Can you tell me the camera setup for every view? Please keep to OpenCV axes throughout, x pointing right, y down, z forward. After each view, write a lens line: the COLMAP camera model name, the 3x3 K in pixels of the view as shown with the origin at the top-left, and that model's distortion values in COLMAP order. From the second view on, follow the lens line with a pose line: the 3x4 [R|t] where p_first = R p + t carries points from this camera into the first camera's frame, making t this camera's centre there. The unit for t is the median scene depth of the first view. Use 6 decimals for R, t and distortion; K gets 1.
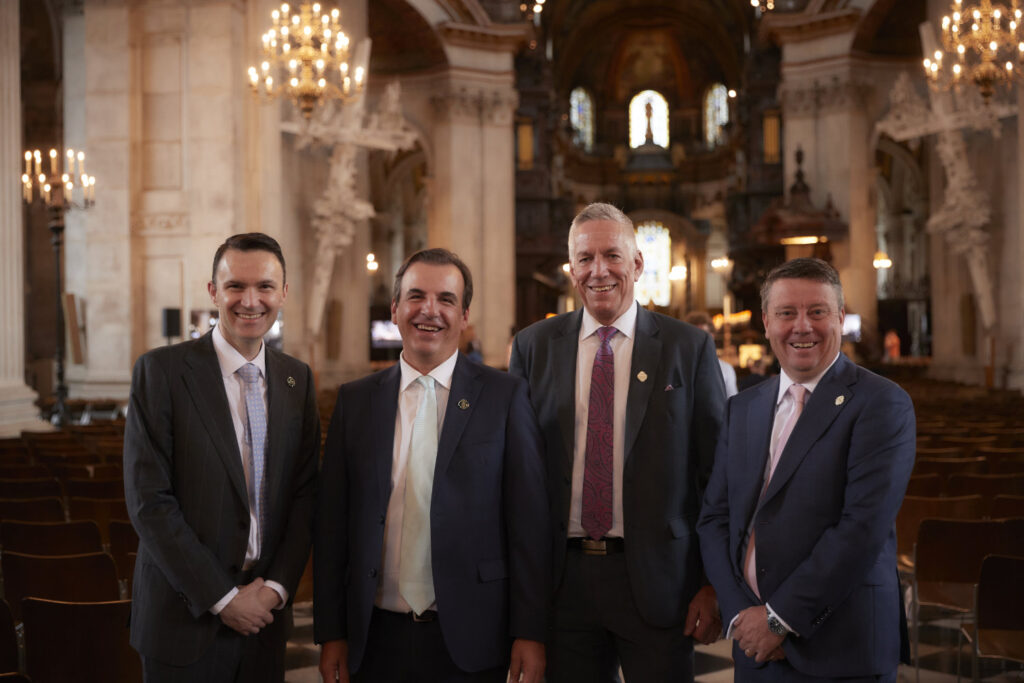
lens RADIAL K [[1485.2, 0, 511.7], [0, 1485.2, 342.4], [0, 0, 1]] dist [-0.070934, 0.000000]
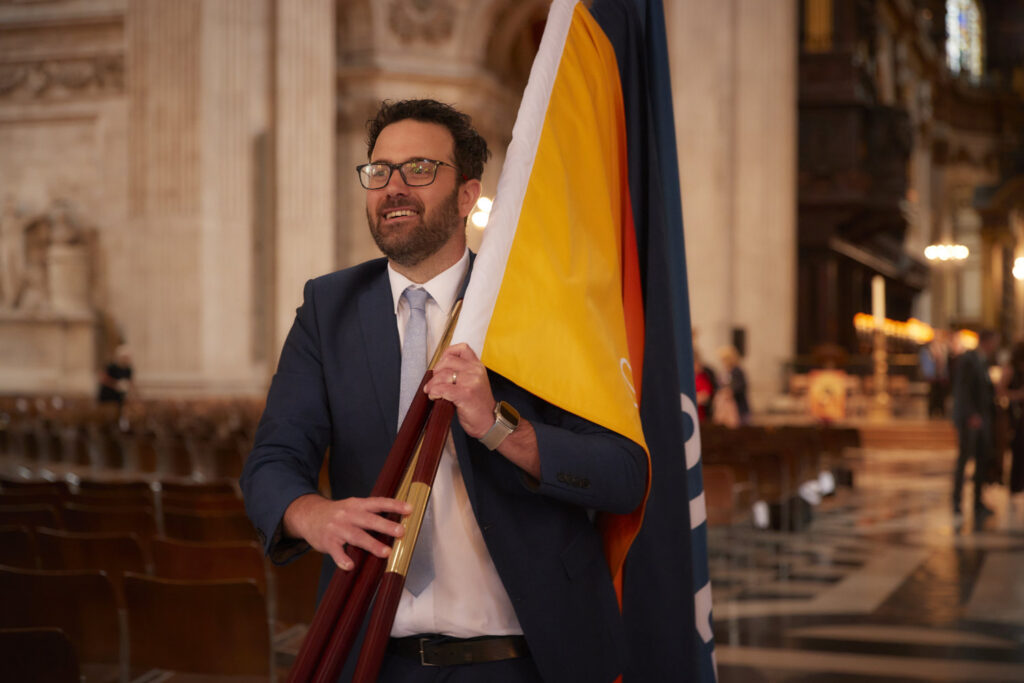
lens RADIAL K [[1711.1, 0, 511.1], [0, 1711.1, 337.6], [0, 0, 1]] dist [-0.001541, 0.000000]
pose [[0.973433, 0.013747, -0.228558, 0.046015], [-0.018043, 0.999697, -0.016720, 0.003033], [0.228259, 0.020399, 0.973387, 0.360633]]
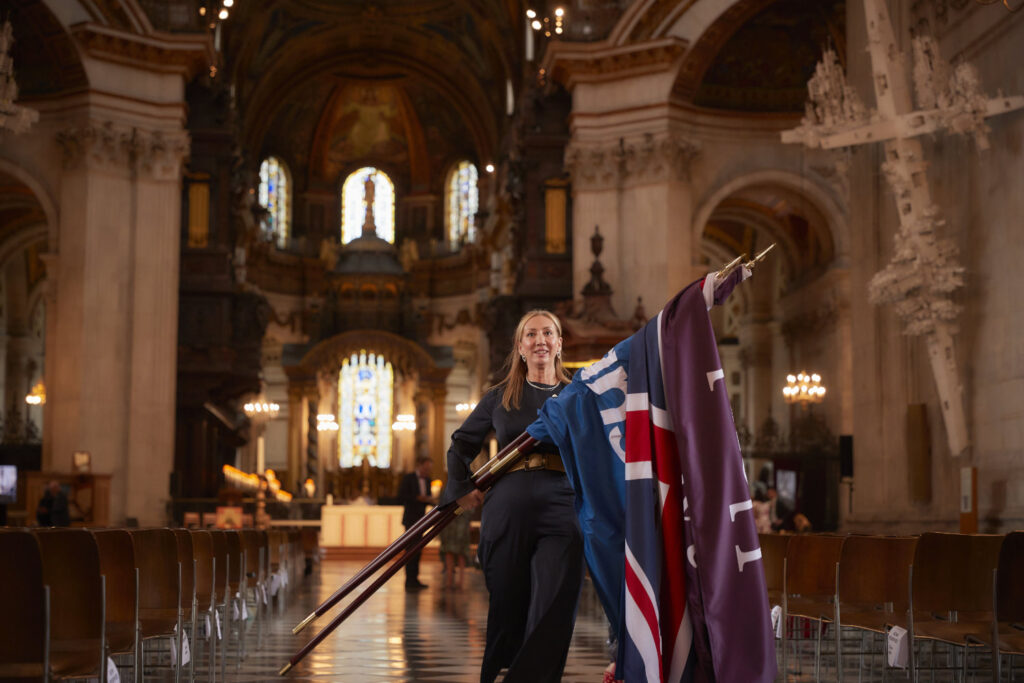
lens RADIAL K [[2009.8, 0, 512.7], [0, 2009.8, 340.6], [0, 0, 1]] dist [-0.010088, 0.000000]
pose [[0.984535, 0.033334, 0.171988, -0.005390], [-0.016681, 0.995108, -0.097378, 0.012106], [-0.174393, 0.093003, 0.980274, 0.082950]]
